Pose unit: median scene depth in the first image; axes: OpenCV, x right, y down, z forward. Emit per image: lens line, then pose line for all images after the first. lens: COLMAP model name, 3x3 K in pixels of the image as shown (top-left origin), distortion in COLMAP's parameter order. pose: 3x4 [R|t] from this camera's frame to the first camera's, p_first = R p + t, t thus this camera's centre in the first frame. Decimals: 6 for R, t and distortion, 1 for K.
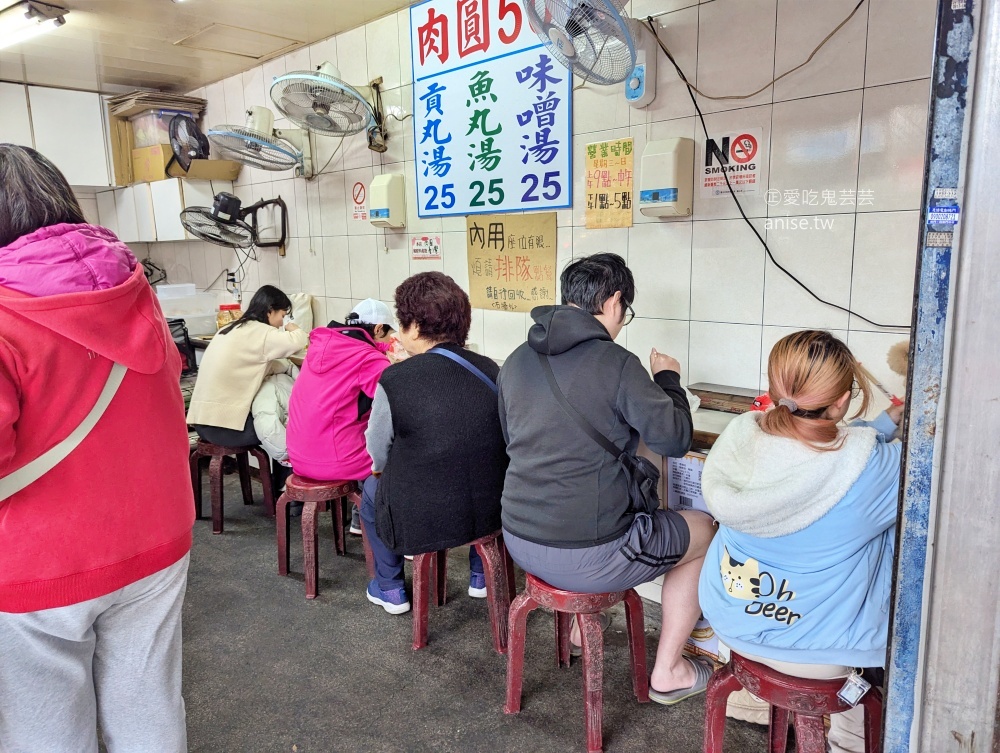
lens RADIAL K [[744.4, 0, 499.5], [0, 744.4, 373.4], [0, 0, 1]] dist [0.032331, 0.000353]
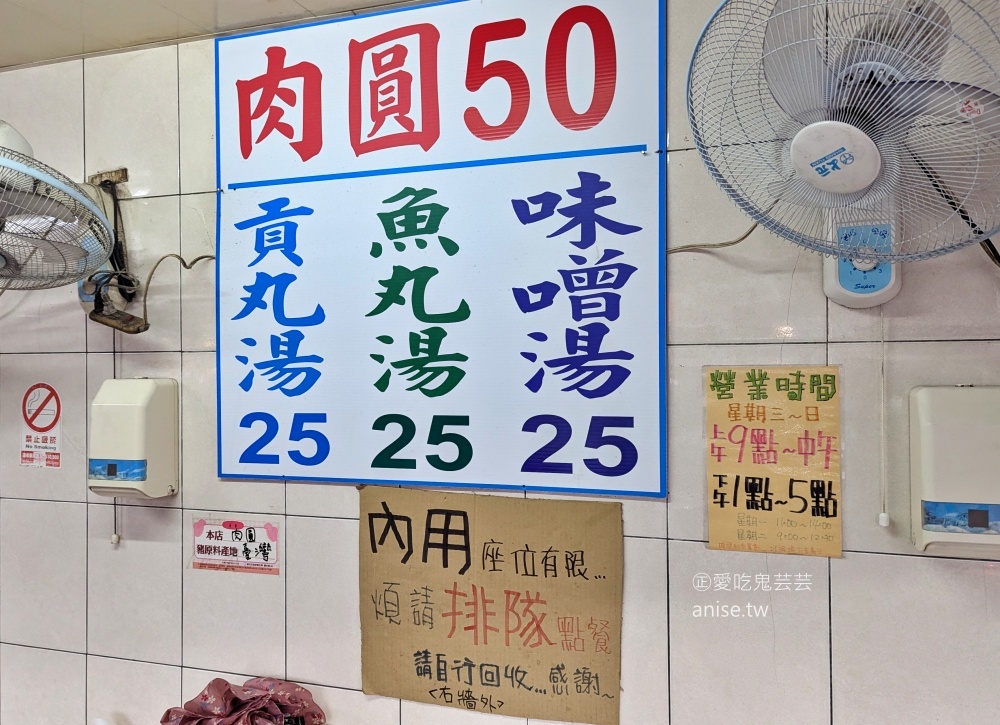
lens RADIAL K [[840.9, 0, 498.1], [0, 840.9, 362.4], [0, 0, 1]] dist [0.051623, -0.009661]
pose [[0.901837, 0.017313, 0.431728, -0.198724], [0.059490, 0.984705, -0.163757, -0.206273], [-0.427961, 0.173365, 0.887014, 0.526527]]
